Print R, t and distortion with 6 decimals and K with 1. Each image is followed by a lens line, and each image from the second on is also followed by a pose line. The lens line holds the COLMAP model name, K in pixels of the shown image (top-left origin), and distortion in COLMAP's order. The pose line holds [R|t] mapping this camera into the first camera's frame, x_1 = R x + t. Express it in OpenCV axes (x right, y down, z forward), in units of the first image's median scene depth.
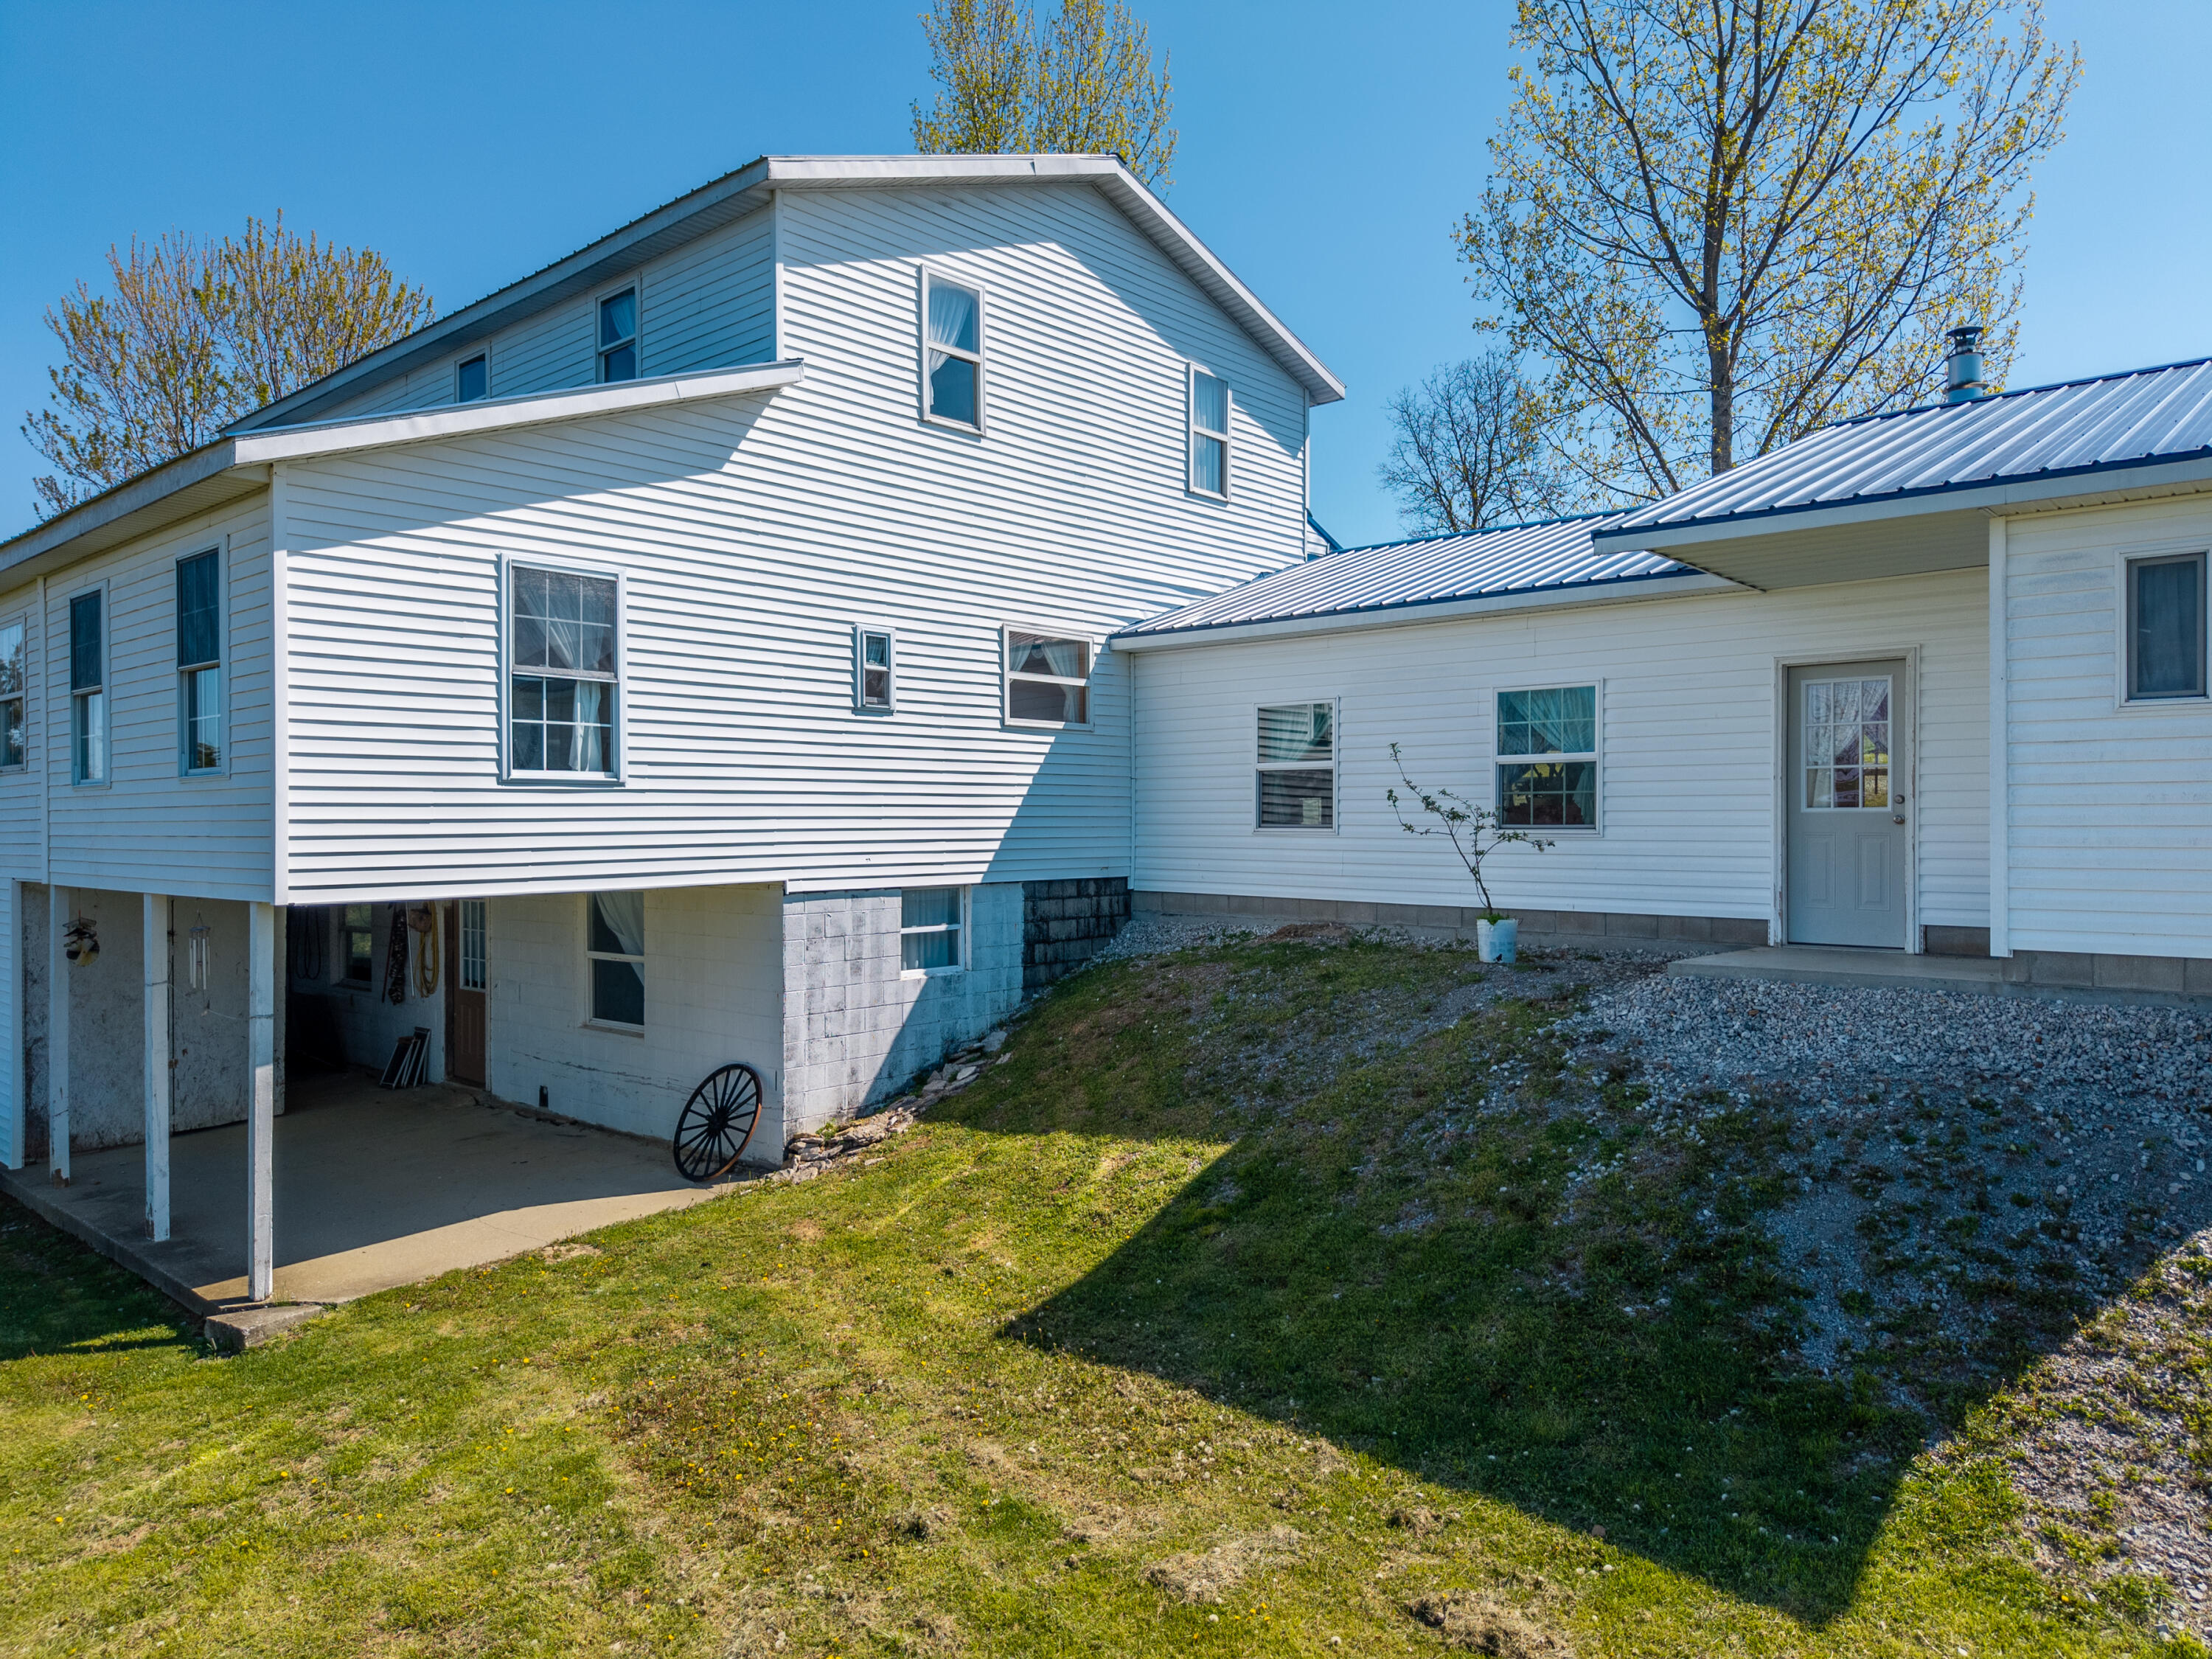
lens RADIAL K [[1513.1, 0, 1106.0], [0, 1513.1, 829.5], [0, 0, 1]] dist [0.000907, 0.000335]
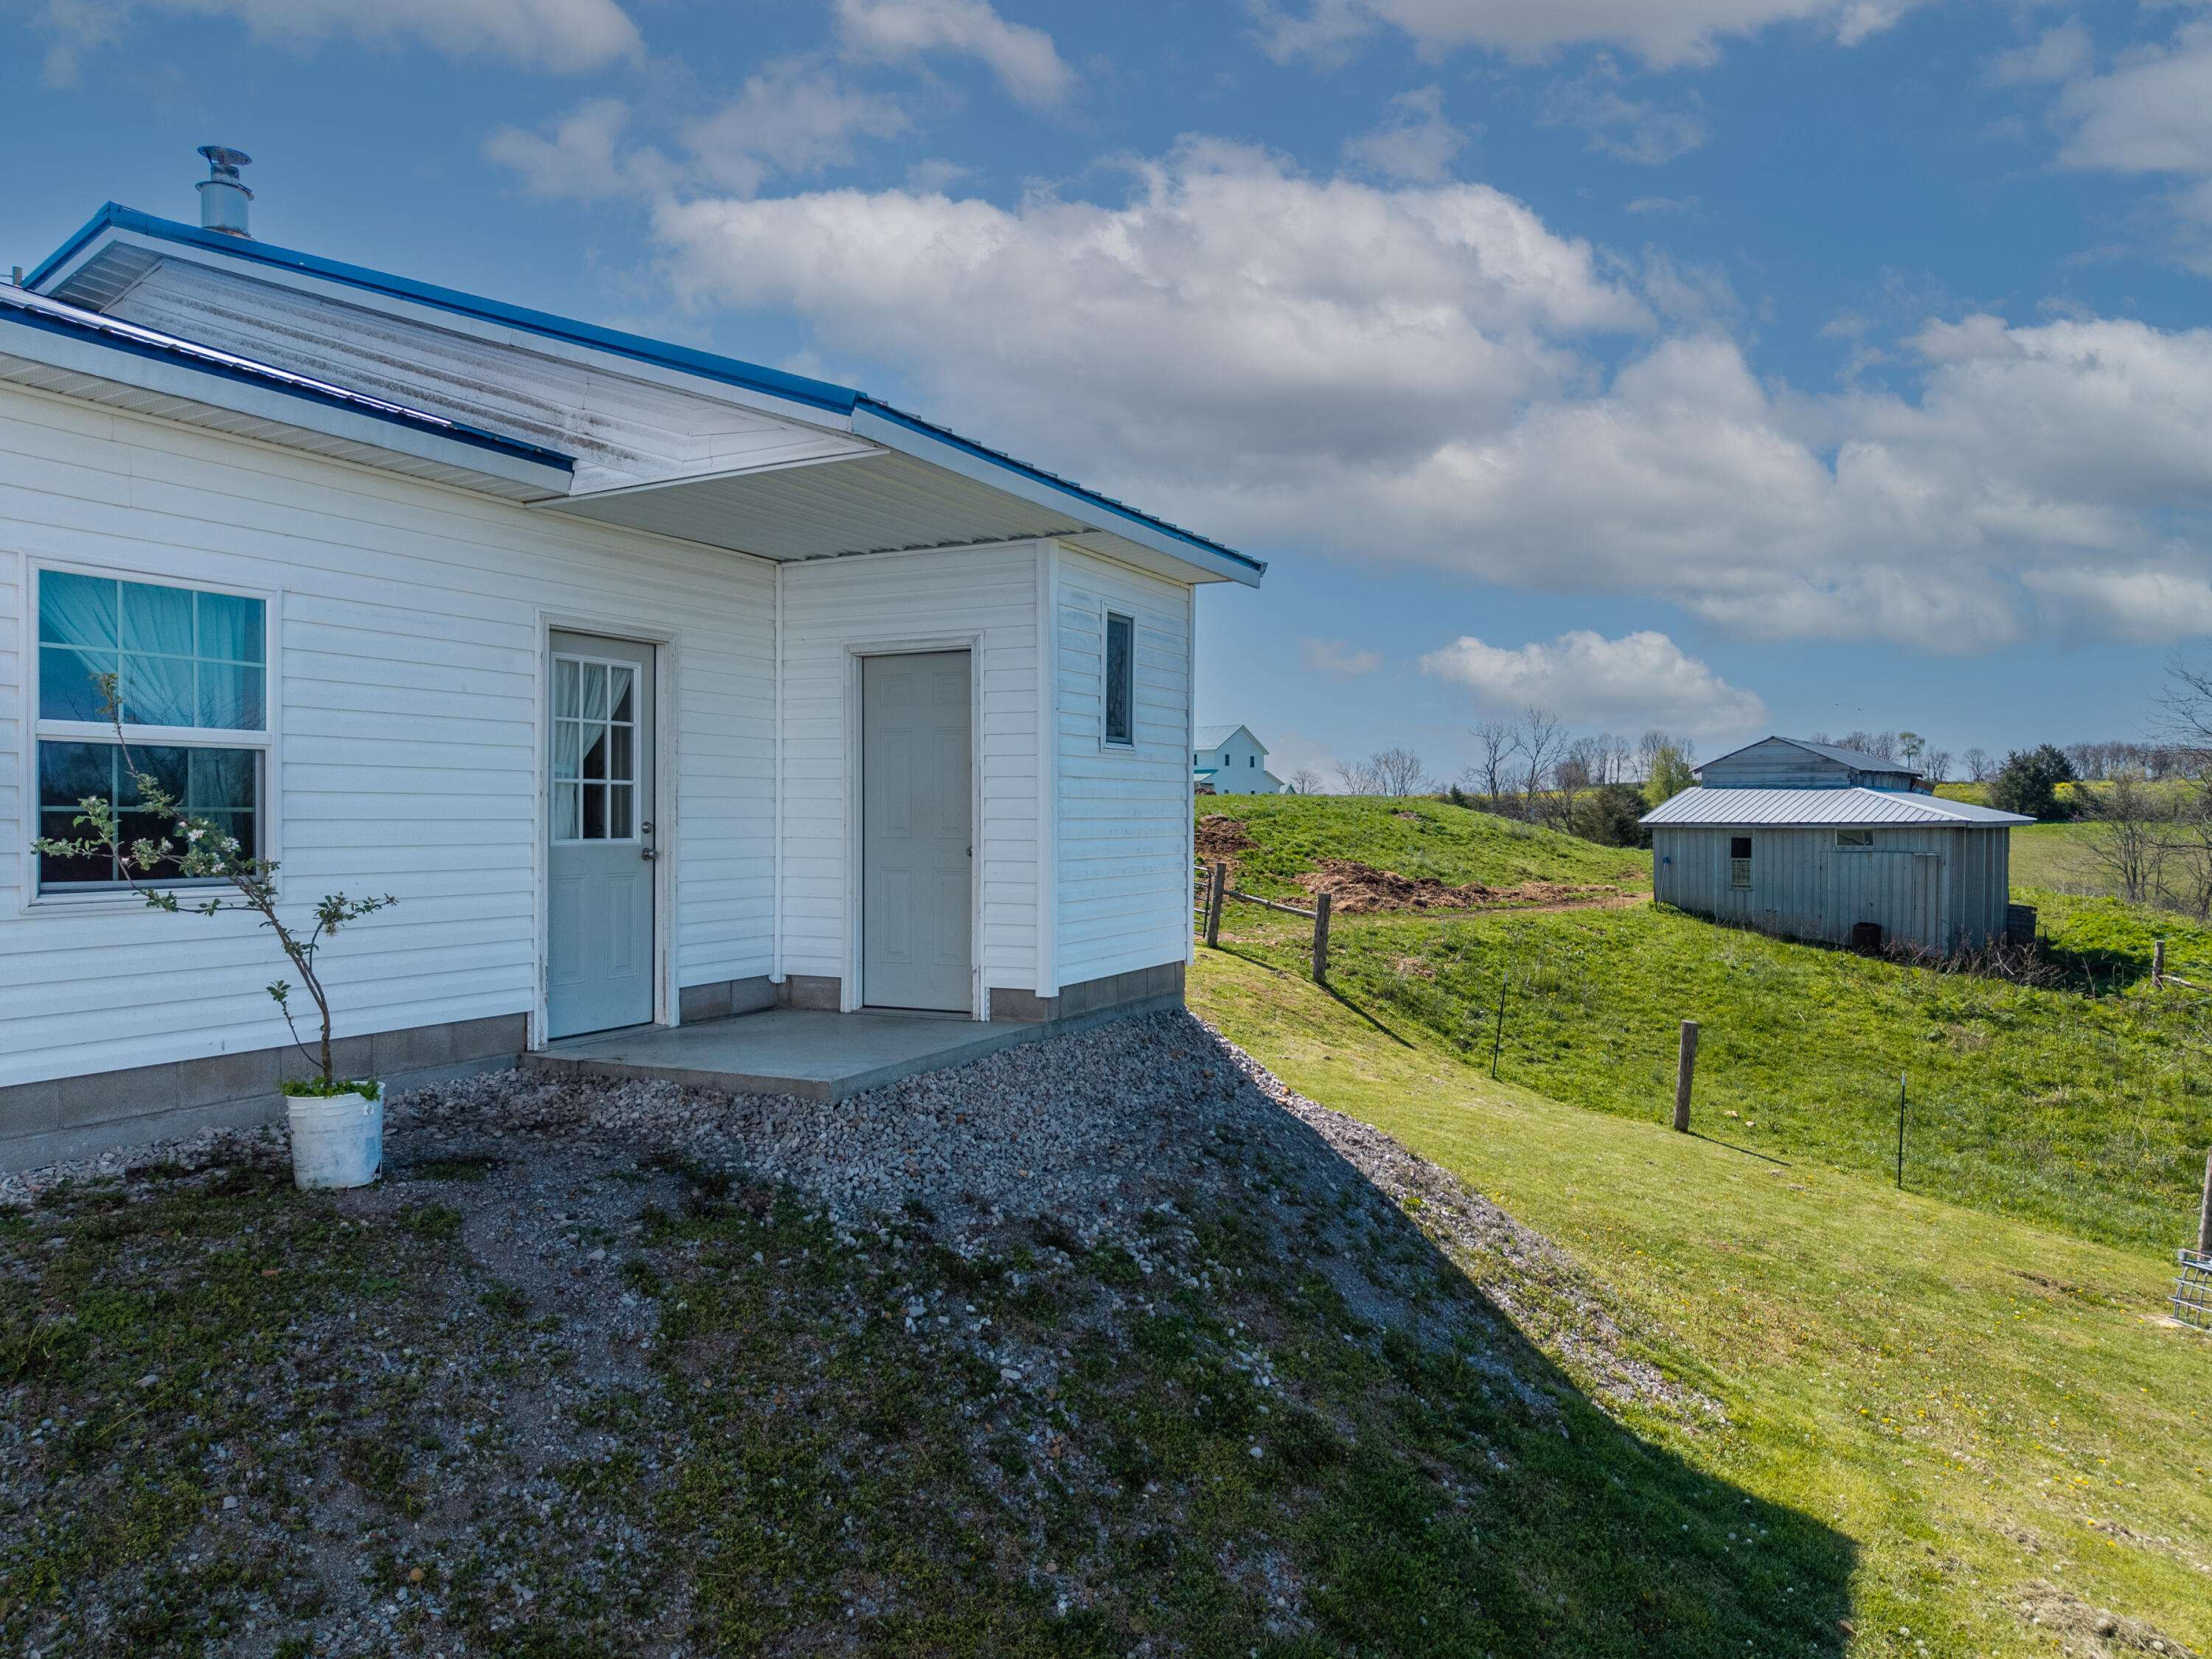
lens RADIAL K [[1513.1, 0, 1106.0], [0, 1513.1, 829.5], [0, 0, 1]] dist [0.000907, 0.000335]
pose [[-0.269285, -0.007399, 0.963032, -0.247094], [0.003967, 0.999953, 0.008792, -0.022708], [-0.963052, 0.006188, -0.269243, 0.899268]]
